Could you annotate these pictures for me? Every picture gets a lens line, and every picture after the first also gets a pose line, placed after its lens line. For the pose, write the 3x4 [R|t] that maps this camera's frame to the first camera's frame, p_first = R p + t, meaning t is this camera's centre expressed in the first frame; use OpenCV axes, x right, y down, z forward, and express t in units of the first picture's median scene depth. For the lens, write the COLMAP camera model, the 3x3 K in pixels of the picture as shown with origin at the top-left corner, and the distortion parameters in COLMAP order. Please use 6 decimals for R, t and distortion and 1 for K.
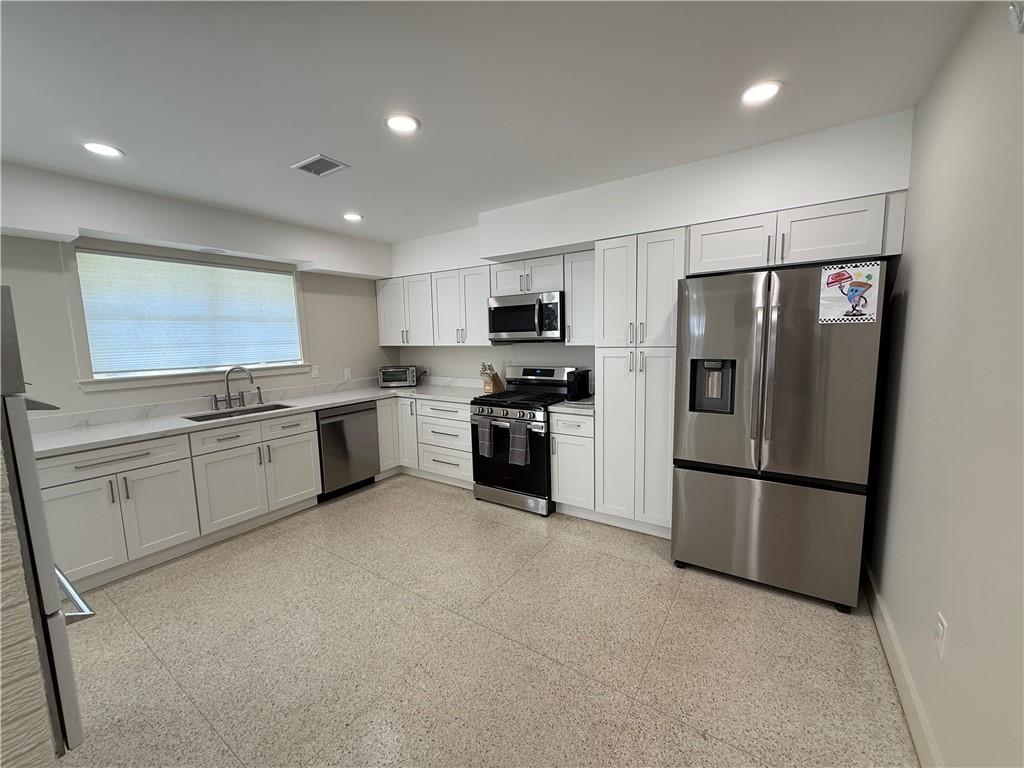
lens RADIAL K [[406.5, 0, 512.1], [0, 406.5, 384.6], [0, 0, 1]] dist [0.000435, 0.000070]
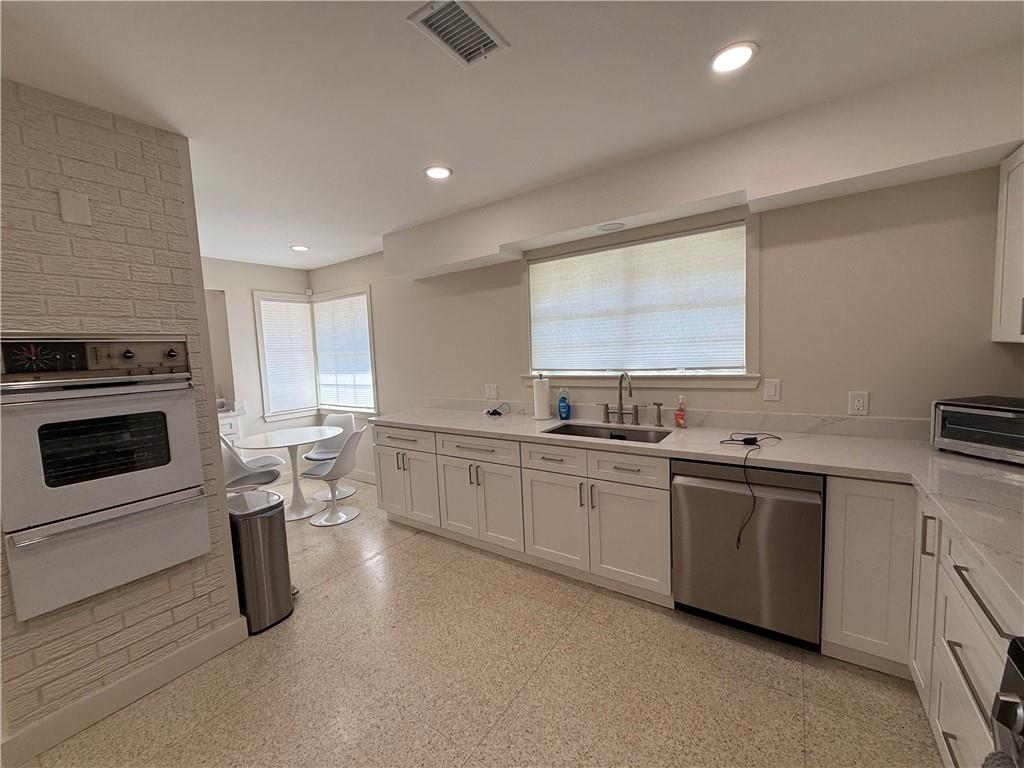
lens RADIAL K [[406.5, 0, 513.6], [0, 406.5, 385.2], [0, 0, 1]] dist [0.000435, 0.000070]
pose [[-0.024232, 0.108900, -0.993757, 0.094952], [-0.075280, 0.991028, 0.110436, -0.088999], [0.996868, 0.077486, -0.015816, 0.799658]]
